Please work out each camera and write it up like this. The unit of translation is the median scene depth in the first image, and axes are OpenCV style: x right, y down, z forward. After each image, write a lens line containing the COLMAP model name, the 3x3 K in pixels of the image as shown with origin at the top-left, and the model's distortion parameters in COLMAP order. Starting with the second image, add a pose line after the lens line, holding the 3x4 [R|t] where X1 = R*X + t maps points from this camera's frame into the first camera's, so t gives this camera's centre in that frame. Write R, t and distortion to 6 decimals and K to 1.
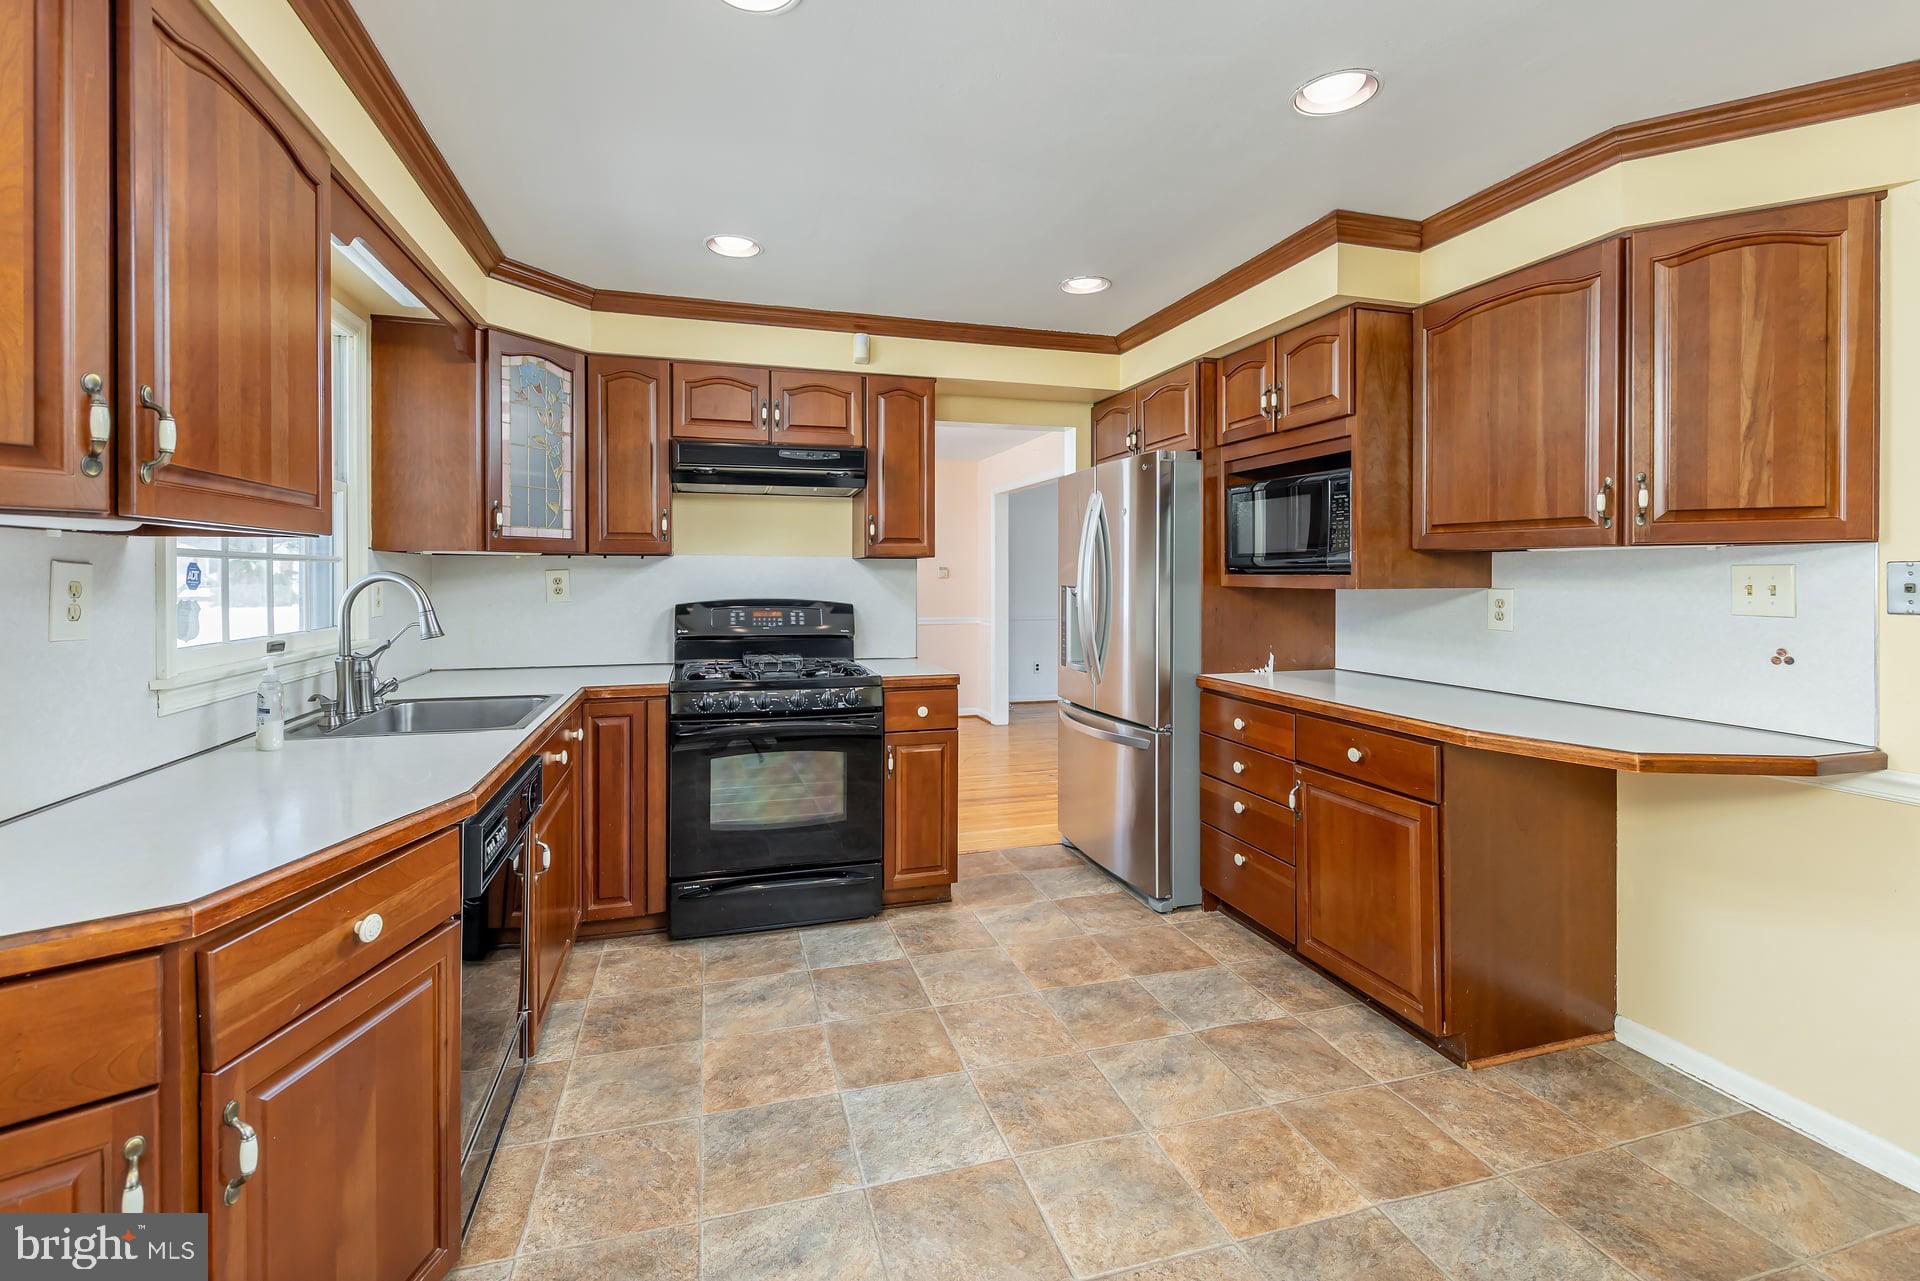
lens RADIAL K [[816.3, 0, 945.7], [0, 816.3, 603.4], [0, 0, 1]] dist [0.004328, -0.000270]
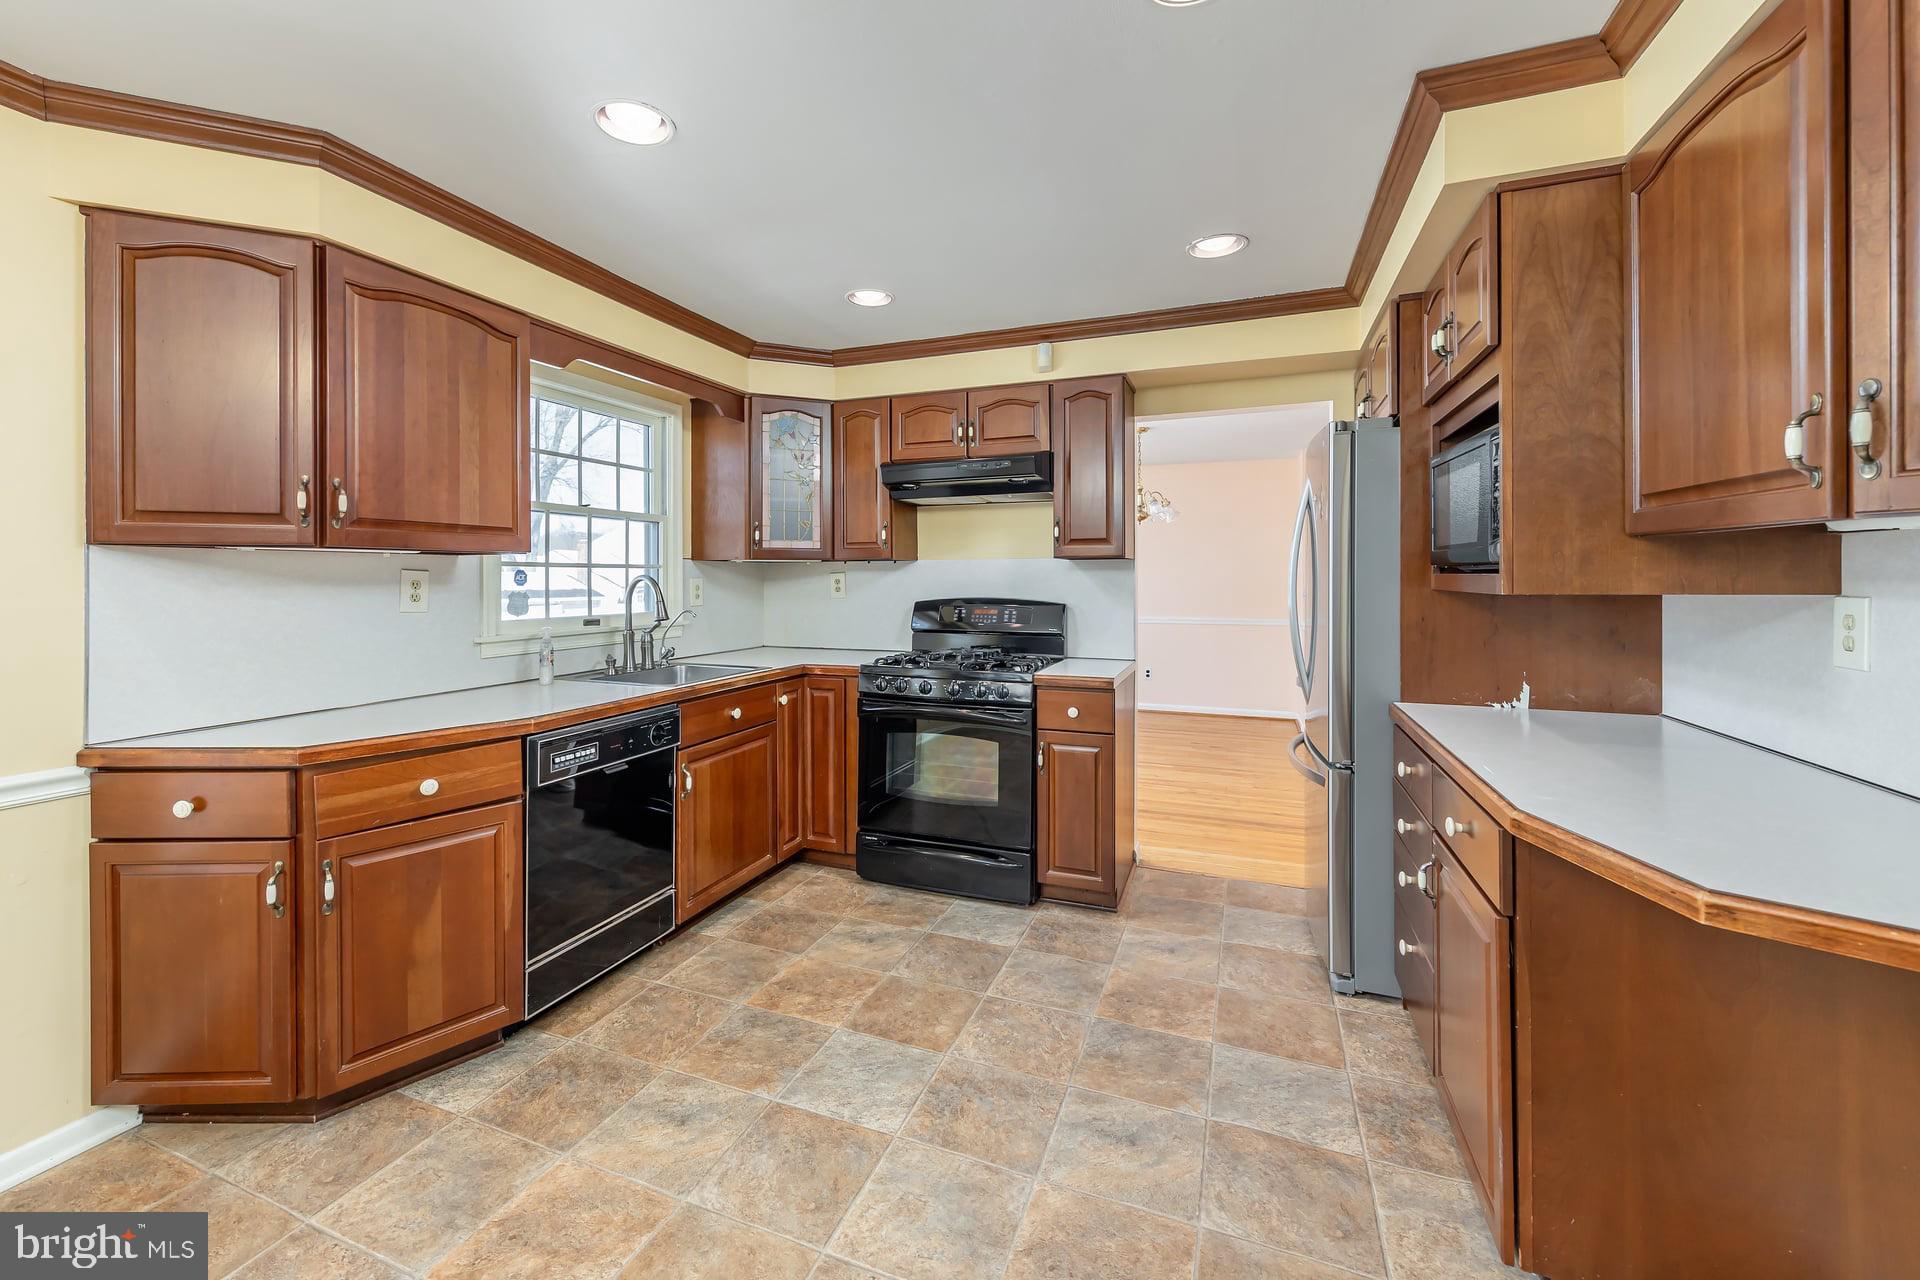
lens RADIAL K [[786.6, 0, 951.2], [0, 786.6, 600.4], [0, 0, 1]] dist [0.006024, -0.000066]
pose [[0.791497, 0.016196, -0.610958, 0.505562], [-0.019205, 0.999814, 0.001623, -0.004073], [0.610871, 0.010449, 0.791661, 0.166347]]
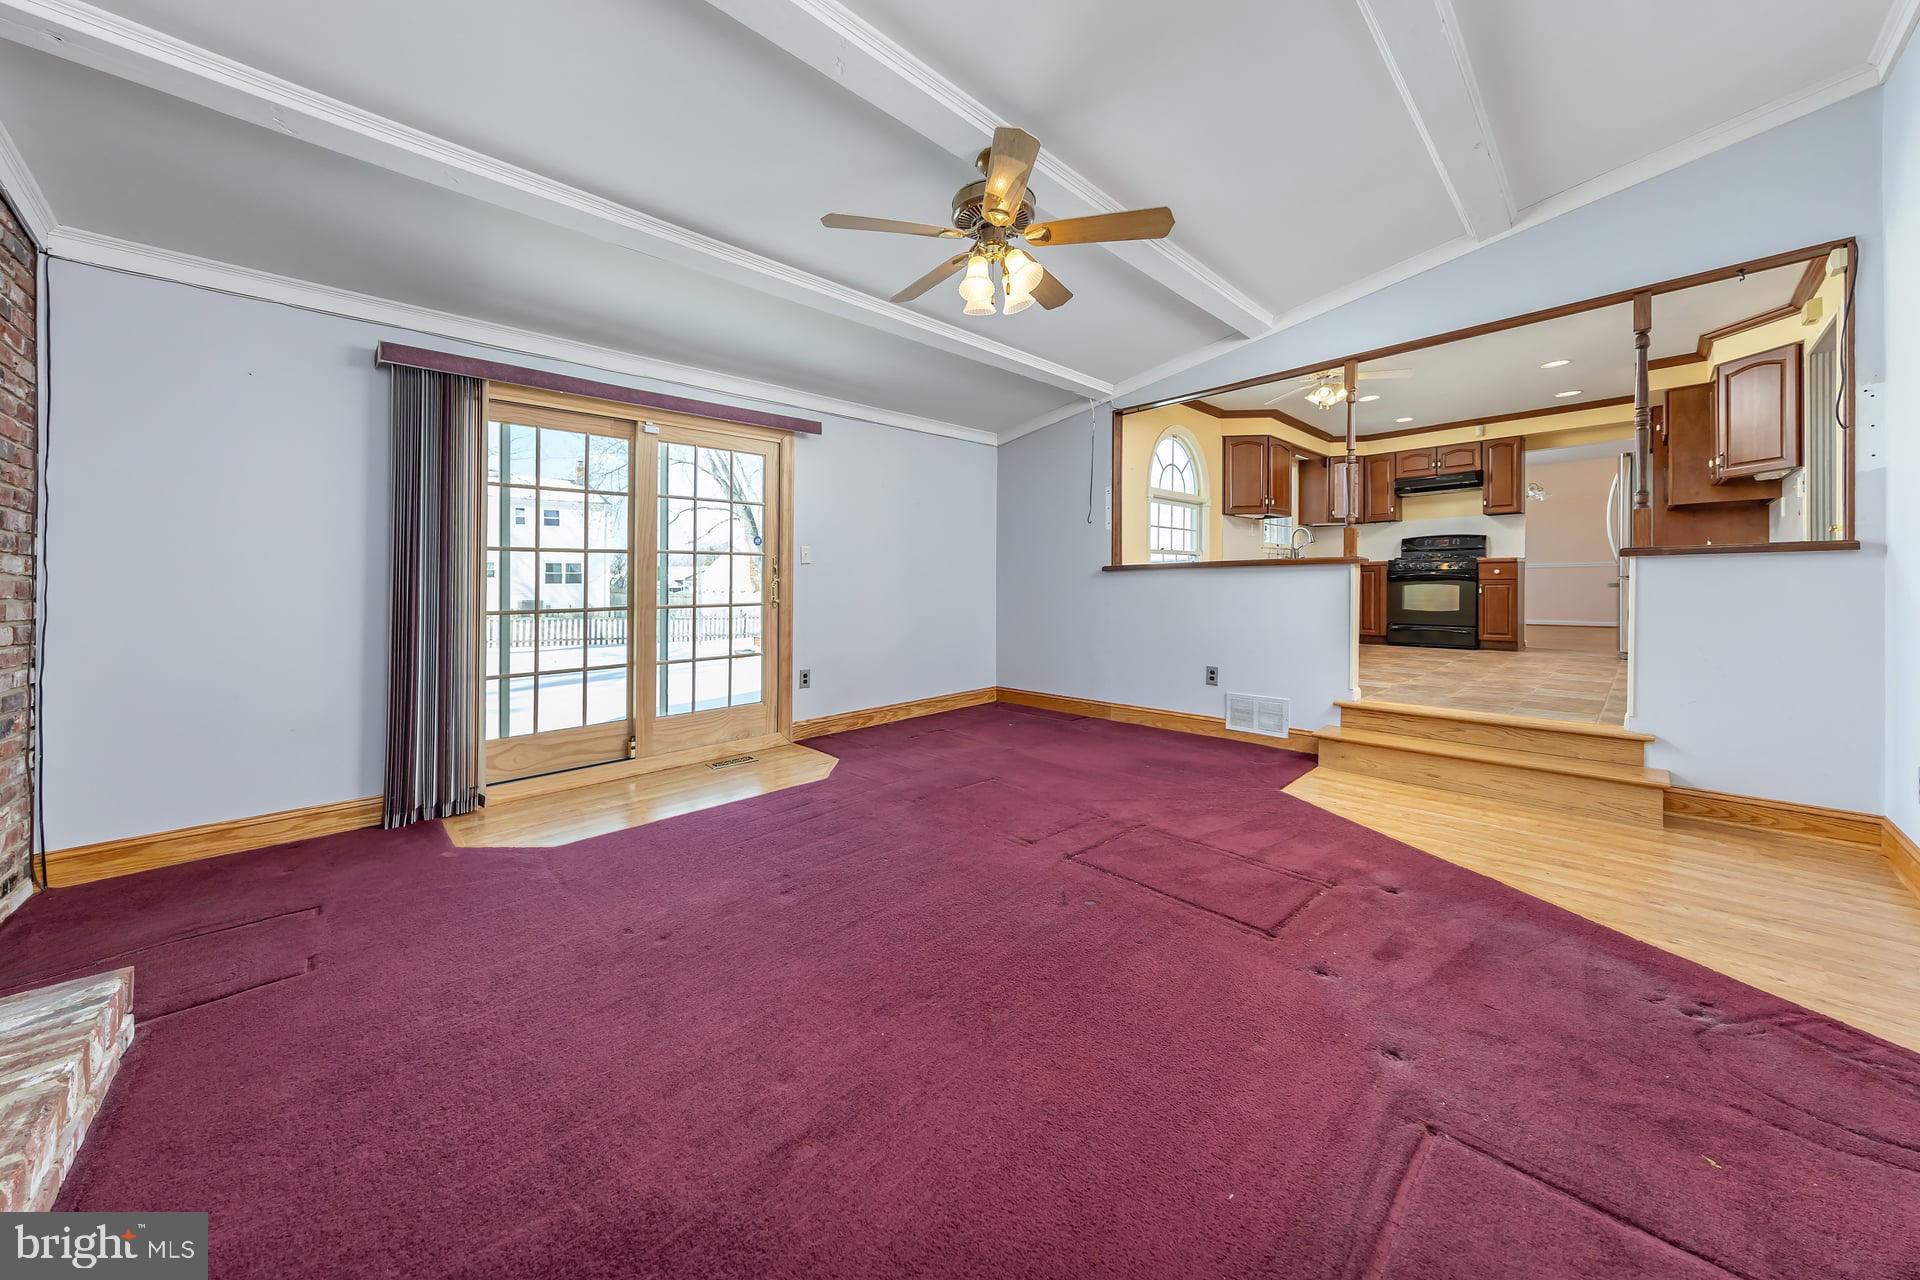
lens RADIAL K [[704.4, 0, 907.3], [0, 704.4, 610.3], [0, 0, 1]] dist [0.002015, -0.000311]
pose [[0.445768, 0.016719, -0.894992, 1.301520], [-0.017476, 0.999798, 0.009972, 0.305204], [0.894978, 0.011196, 0.445970, -1.894636]]
